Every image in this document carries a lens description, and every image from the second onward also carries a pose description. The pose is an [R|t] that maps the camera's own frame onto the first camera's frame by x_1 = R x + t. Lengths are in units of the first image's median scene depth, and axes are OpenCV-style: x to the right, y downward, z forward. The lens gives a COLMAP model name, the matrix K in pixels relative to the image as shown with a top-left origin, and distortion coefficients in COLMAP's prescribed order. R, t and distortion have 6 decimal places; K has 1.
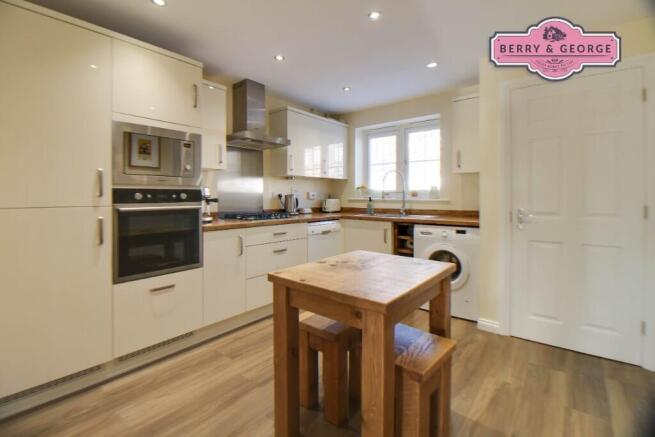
lens RADIAL K [[304.0, 0, 311.0], [0, 304.0, 198.9], [0, 0, 1]] dist [-0.006049, -0.001064]
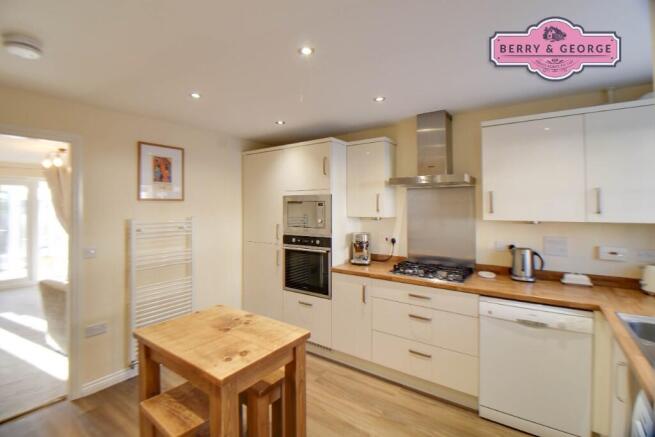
lens RADIAL K [[304.0, 0, 309.1], [0, 304.0, 204.7], [0, 0, 1]] dist [-0.006049, -0.001064]
pose [[0.063827, -0.001548, -0.997960, 0.968455], [-0.006031, 0.999980, -0.001937, -0.179965], [0.997943, 0.006143, 0.063816, 0.906569]]
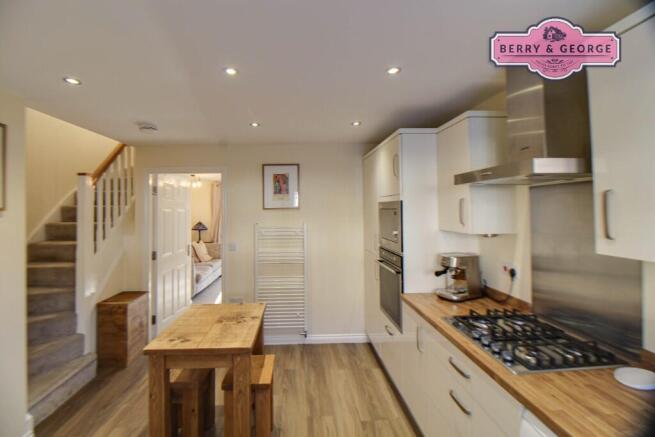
lens RADIAL K [[304.0, 0, 308.1], [0, 304.0, 202.5], [0, 0, 1]] dist [-0.006049, -0.001064]
pose [[-0.737703, -0.000272, -0.675125, 0.582435], [0.009428, 0.999898, -0.010704, -0.214606], [0.675059, -0.014261, -0.737626, 1.670549]]
